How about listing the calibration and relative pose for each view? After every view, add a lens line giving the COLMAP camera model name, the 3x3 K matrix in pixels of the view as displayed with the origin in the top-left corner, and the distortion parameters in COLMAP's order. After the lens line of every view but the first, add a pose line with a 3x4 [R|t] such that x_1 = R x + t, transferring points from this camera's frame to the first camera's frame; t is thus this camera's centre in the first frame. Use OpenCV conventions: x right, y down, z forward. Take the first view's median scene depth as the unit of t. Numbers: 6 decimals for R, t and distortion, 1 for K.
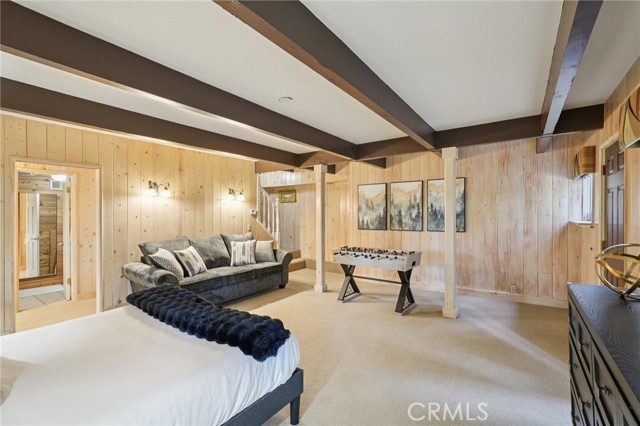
lens RADIAL K [[279.4, 0, 319.4], [0, 279.4, 213.6], [0, 0, 1]] dist [-0.008604, 0.003246]
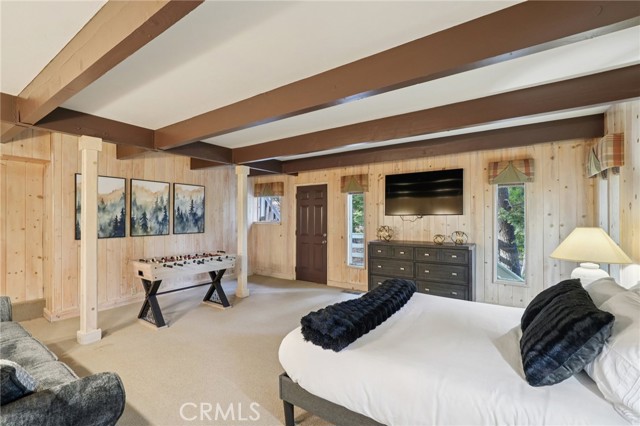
lens RADIAL K [[279.4, 0, 323.2], [0, 279.4, 215.8], [0, 0, 1]] dist [-0.008604, 0.003246]
pose [[-0.017788, 0.009611, 0.999796, -0.609239], [-0.003806, 0.999946, -0.009681, 0.004233], [-0.999835, -0.003977, -0.017751, 0.476227]]
